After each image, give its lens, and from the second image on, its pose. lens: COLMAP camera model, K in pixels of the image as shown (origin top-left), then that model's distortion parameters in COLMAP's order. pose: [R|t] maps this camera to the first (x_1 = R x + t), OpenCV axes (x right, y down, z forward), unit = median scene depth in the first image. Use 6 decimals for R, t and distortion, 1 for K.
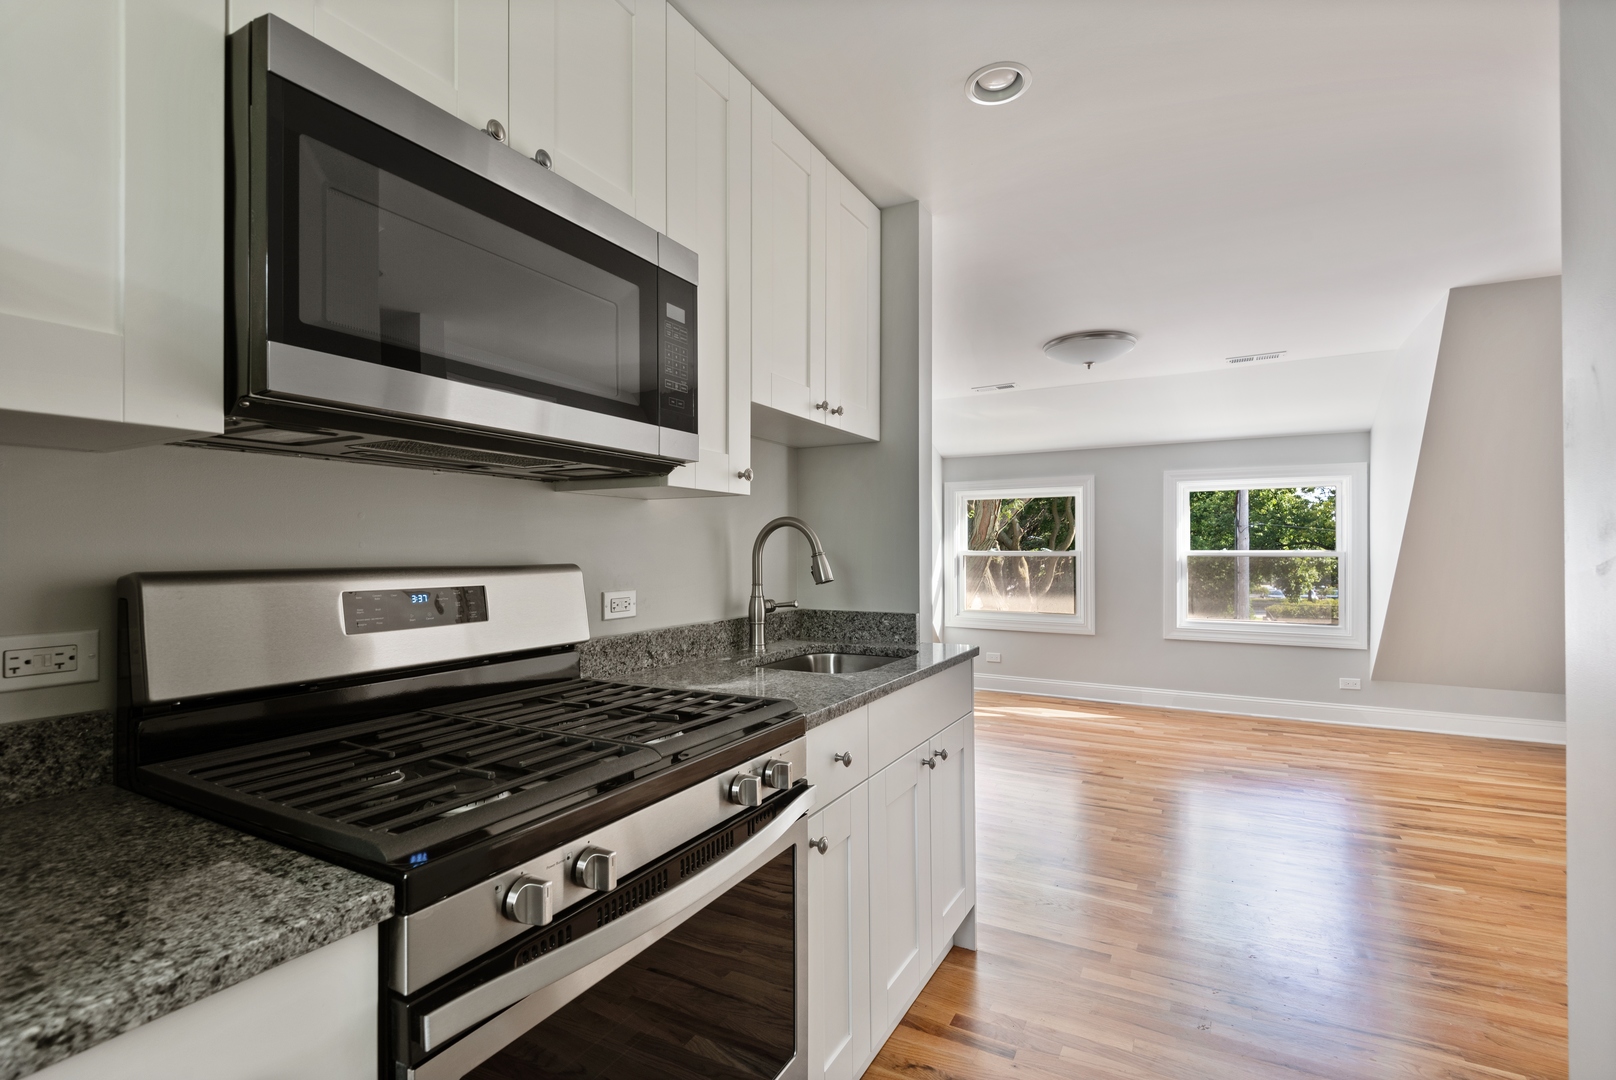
lens RADIAL K [[737.8, 0, 808.0], [0, 737.8, 540.0], [0, 0, 1]] dist [-0.002880, -0.000751]
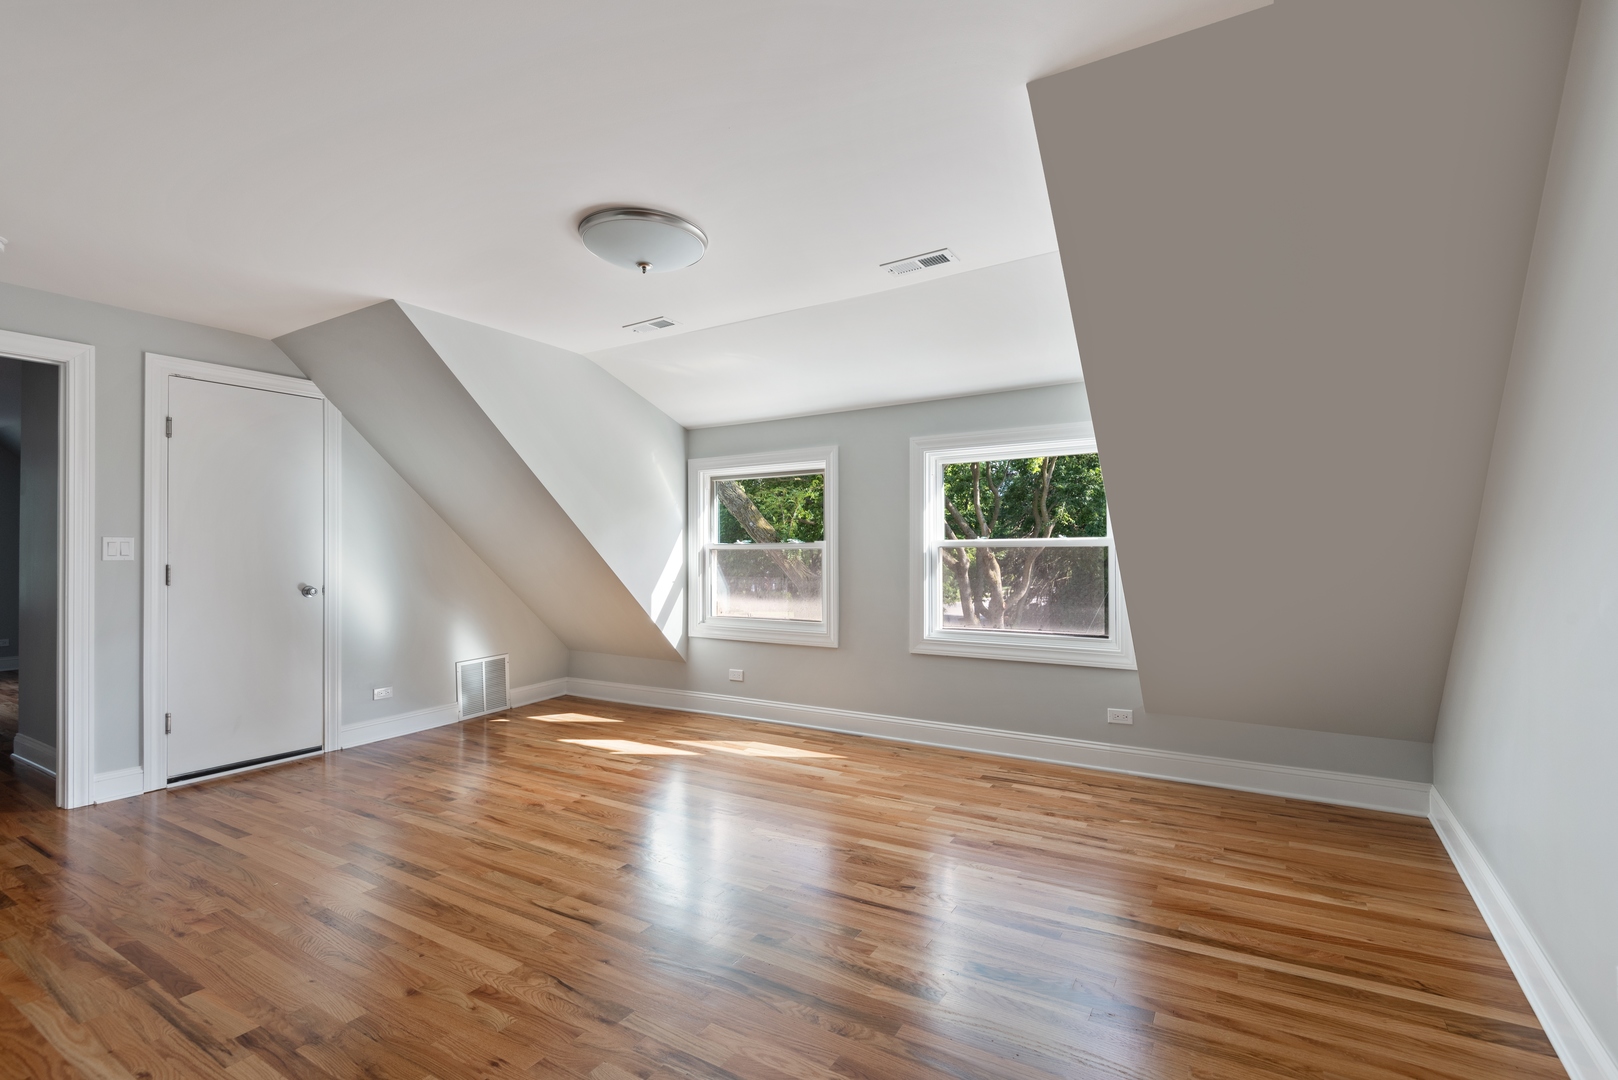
lens RADIAL K [[738.8, 0, 809.0], [0, 738.8, 540.0], [0, 0, 1]] dist [-0.002880, -0.000751]
pose [[0.999464, -0.002513, -0.032635, 0.402067], [0.002311, 0.999978, -0.006215, 0.019037], [0.032650, 0.006136, 0.999448, 0.220118]]
